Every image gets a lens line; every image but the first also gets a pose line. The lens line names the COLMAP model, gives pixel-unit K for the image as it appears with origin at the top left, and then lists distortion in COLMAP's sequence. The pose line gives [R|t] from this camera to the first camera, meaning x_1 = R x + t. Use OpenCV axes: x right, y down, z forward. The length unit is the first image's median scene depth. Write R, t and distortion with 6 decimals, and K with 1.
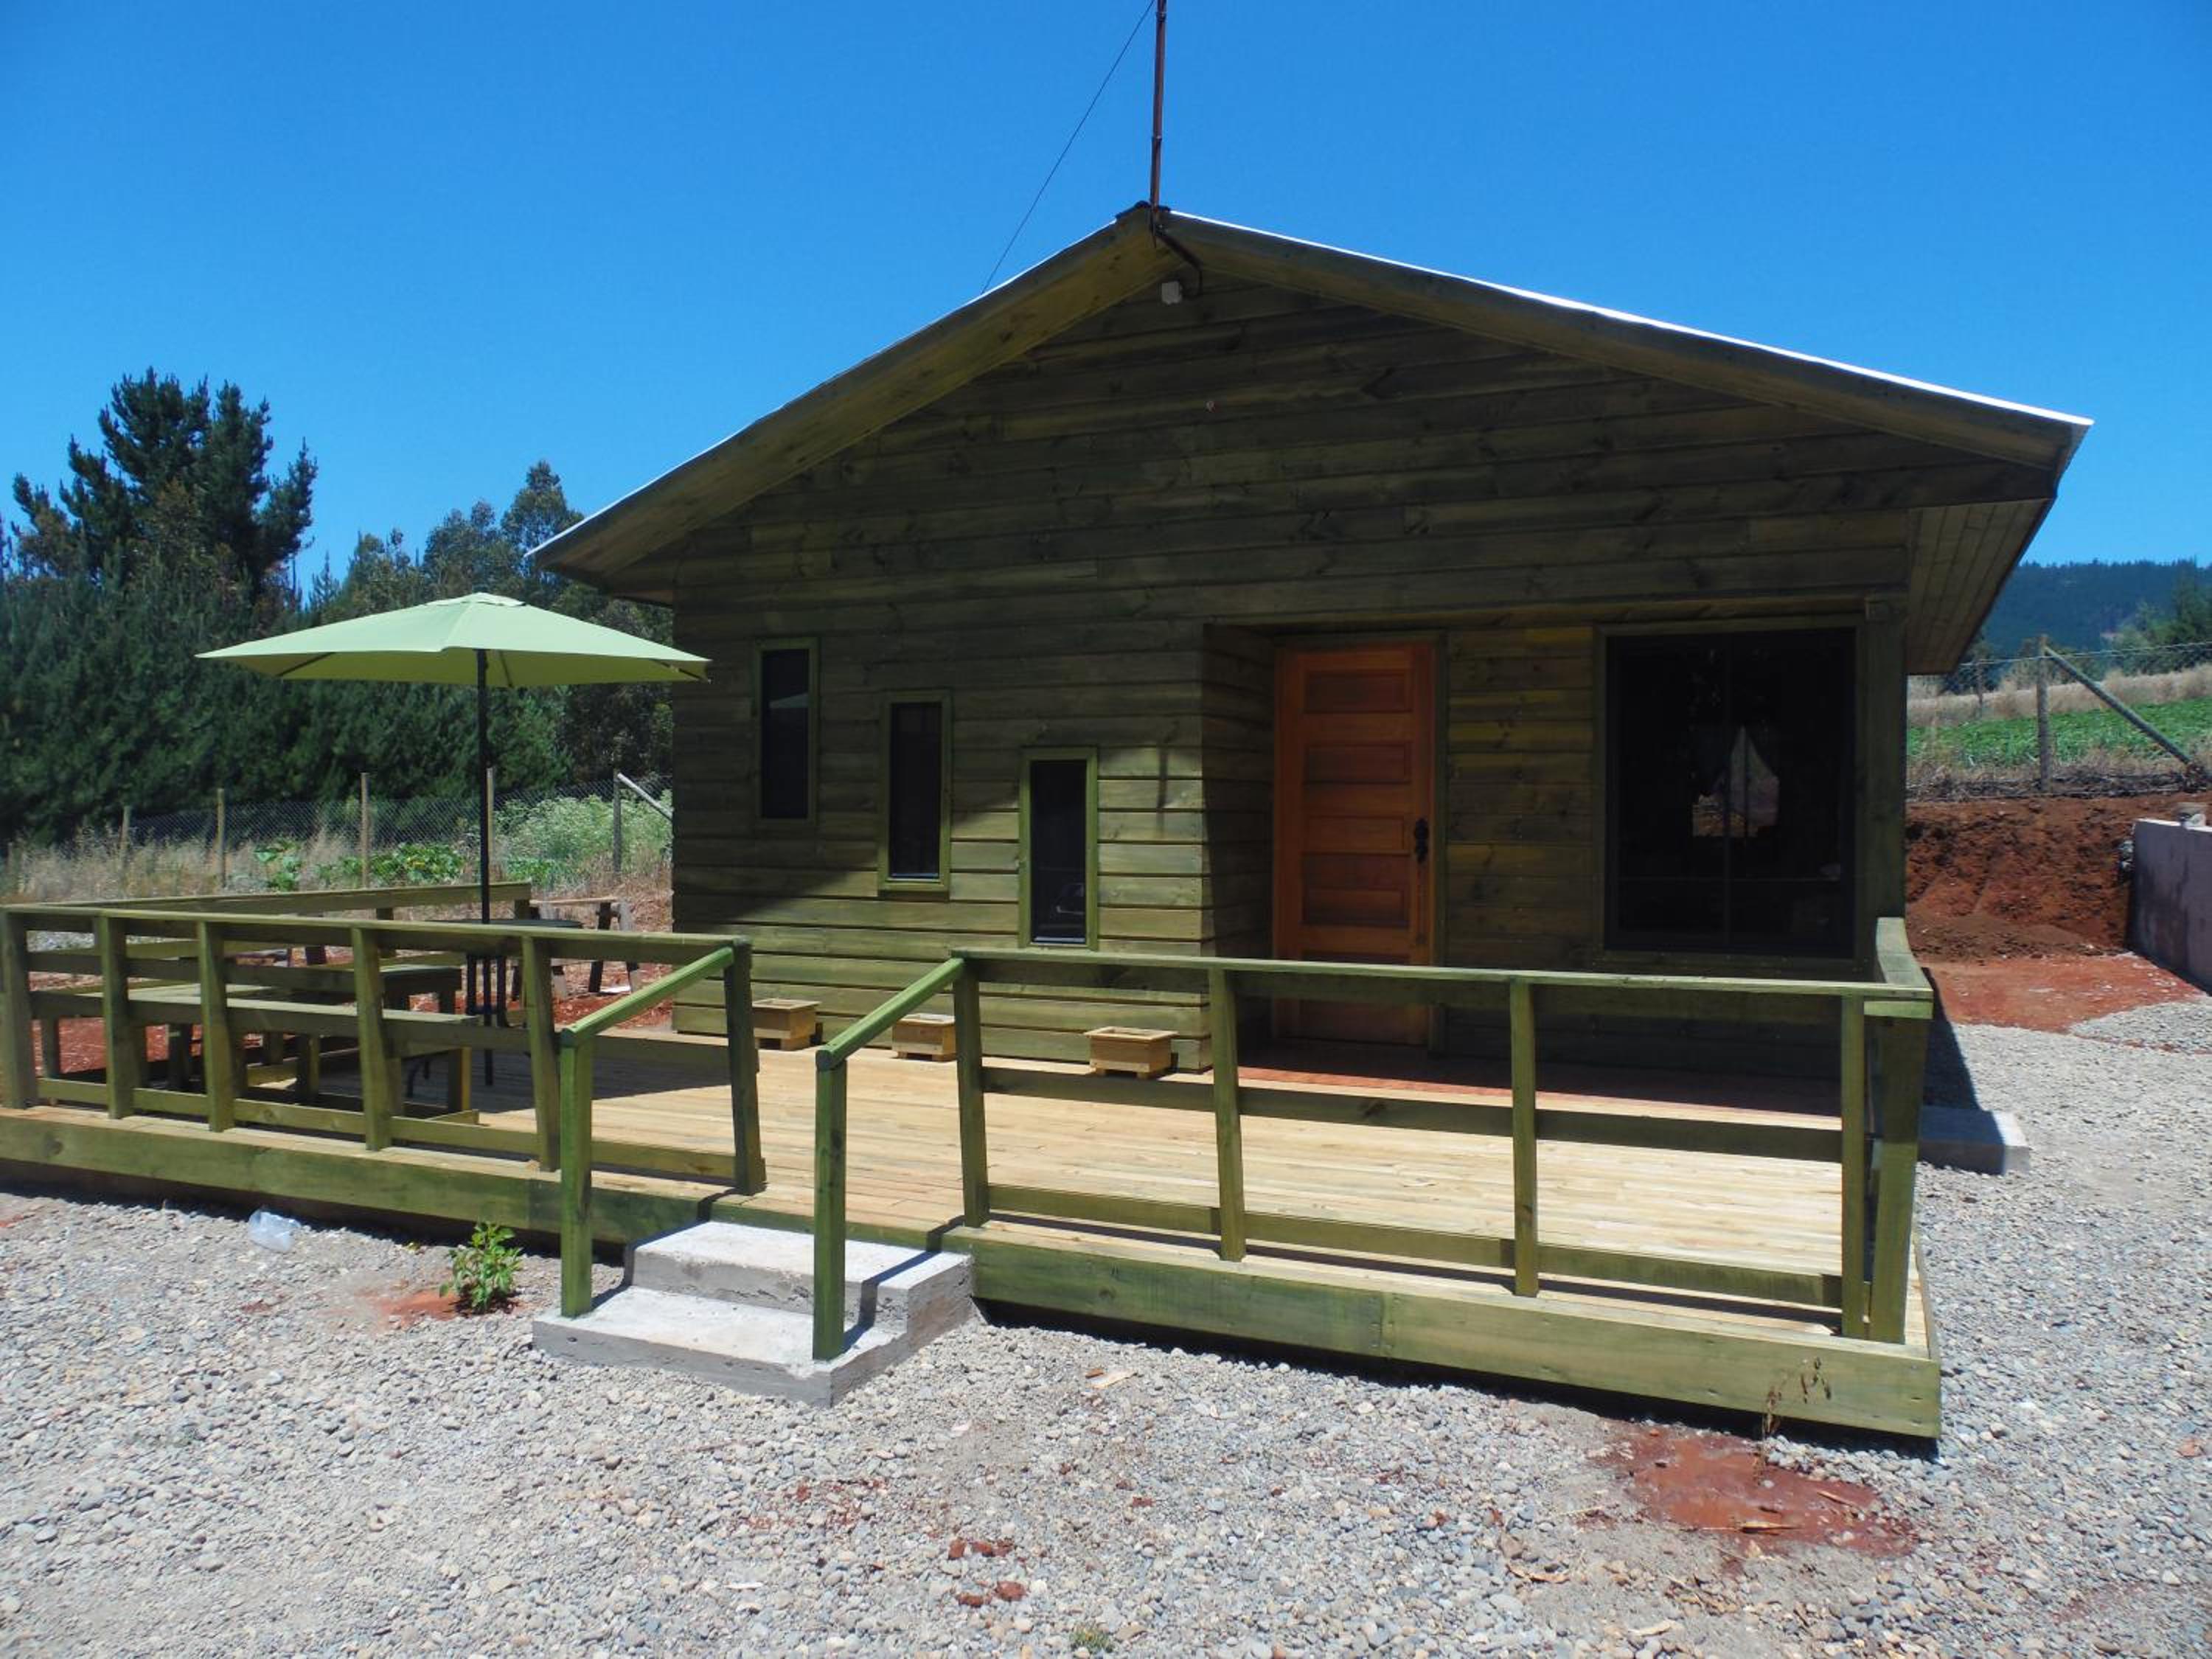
lens RADIAL K [[1659.7, 0, 1110.5], [0, 1659.7, 818.4], [0, 0, 1]] dist [-0.037716, 0.085362]
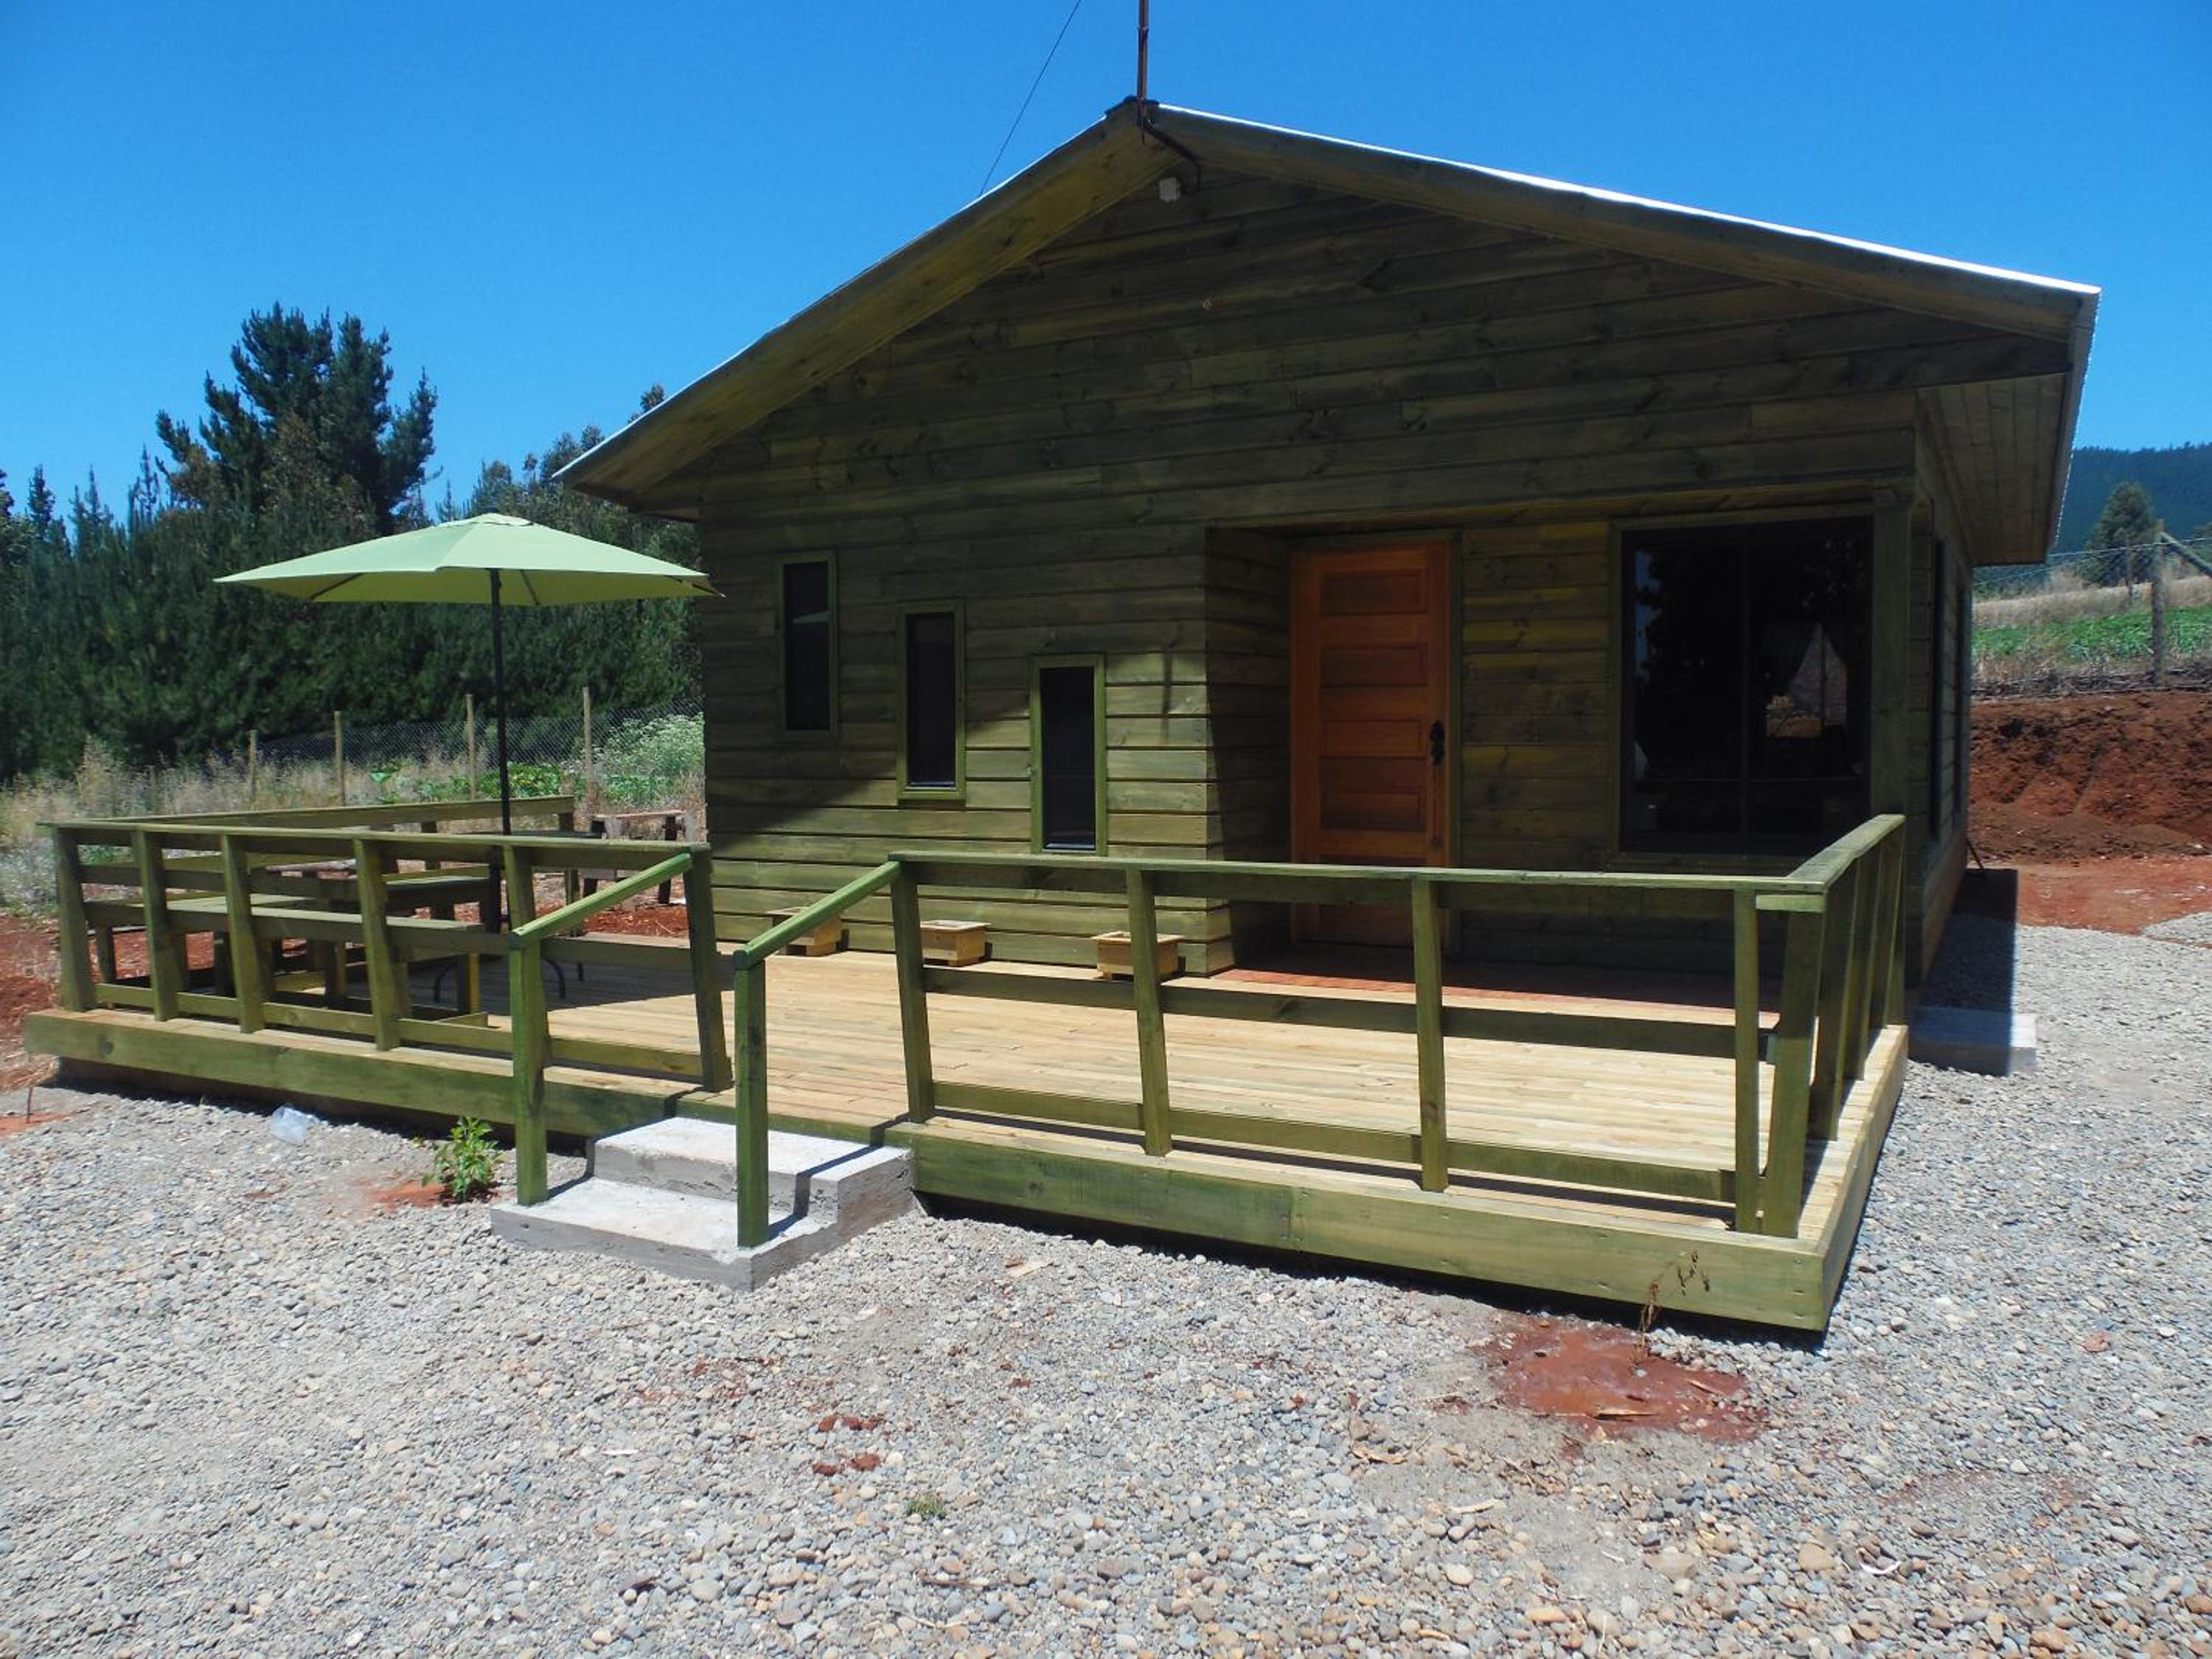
lens RADIAL K [[1659.7, 0, 1110.5], [0, 1659.7, 818.4], [0, 0, 1]] dist [-0.037716, 0.085362]
pose [[0.997175, -0.010320, -0.074404, 0.073526], [0.014258, 0.998514, 0.052595, 0.003867], [0.073750, -0.053507, 0.995840, -0.002699]]
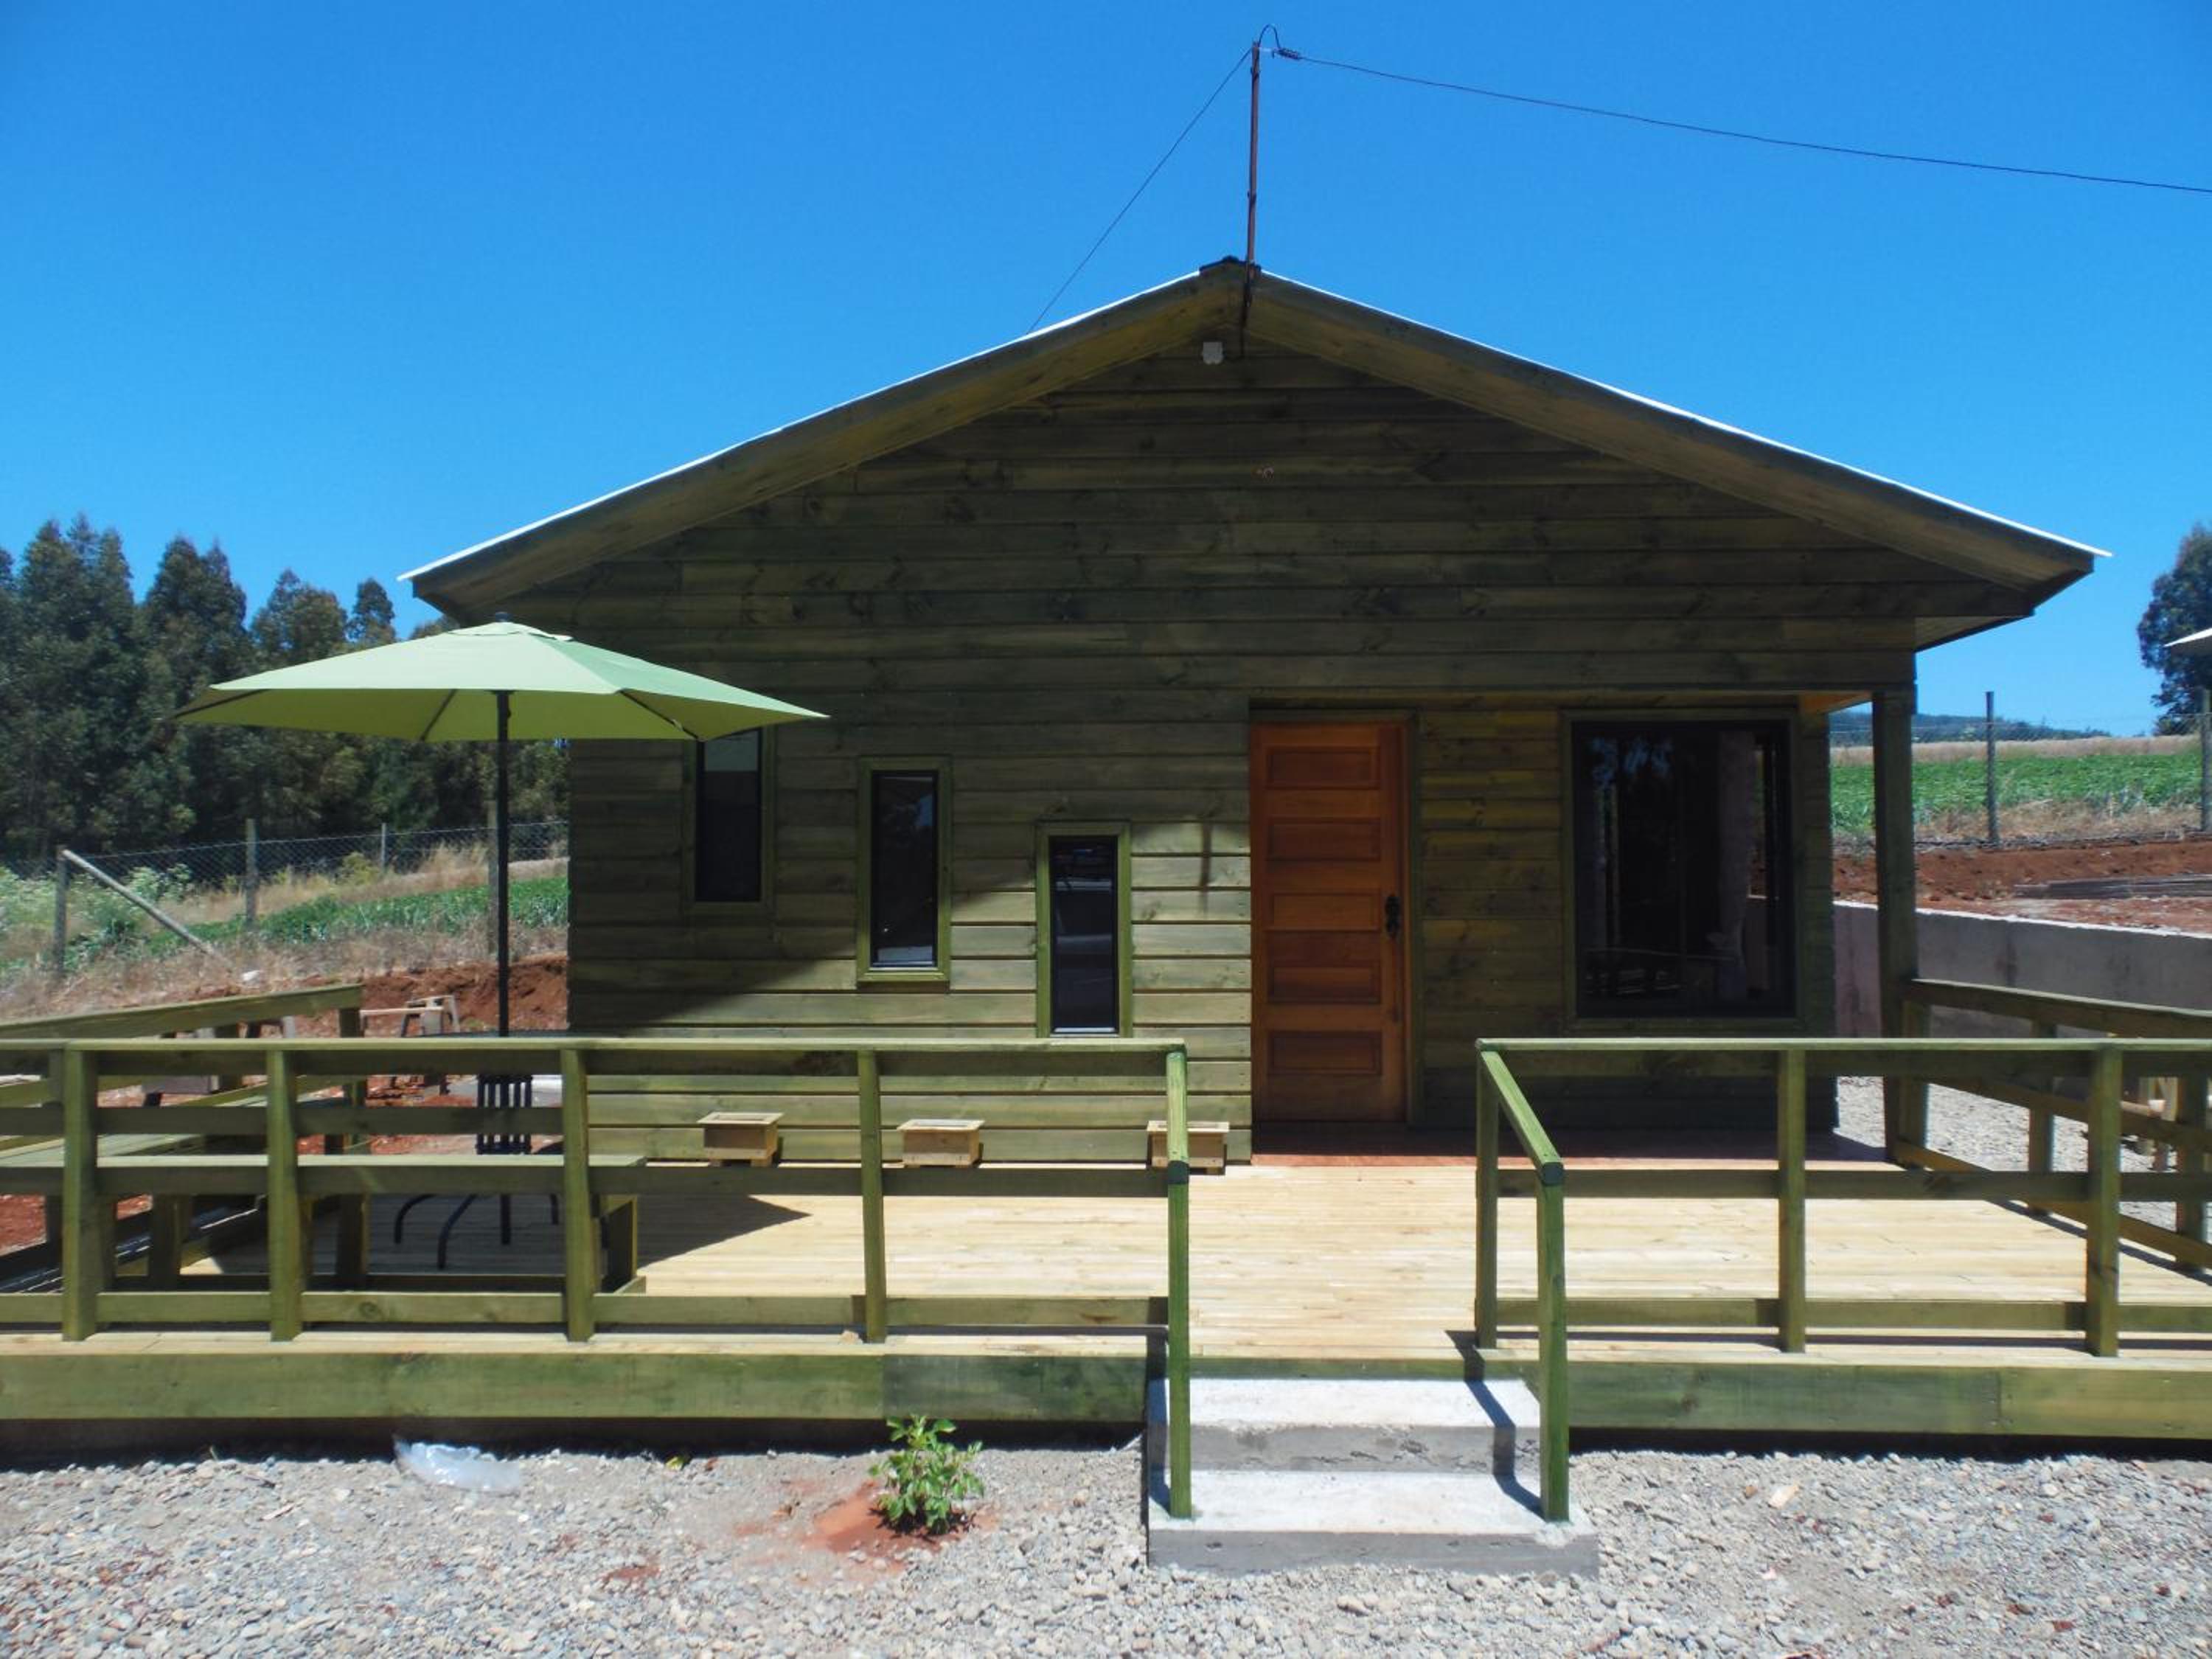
lens RADIAL K [[1659.7, 0, 1110.5], [0, 1659.7, 818.4], [0, 0, 1]] dist [-0.037716, 0.085362]
pose [[0.922657, 0.008950, 0.385518, -0.401669], [0.008841, 0.998977, -0.044351, -0.003690], [-0.385520, 0.044329, 0.921634, 0.147926]]
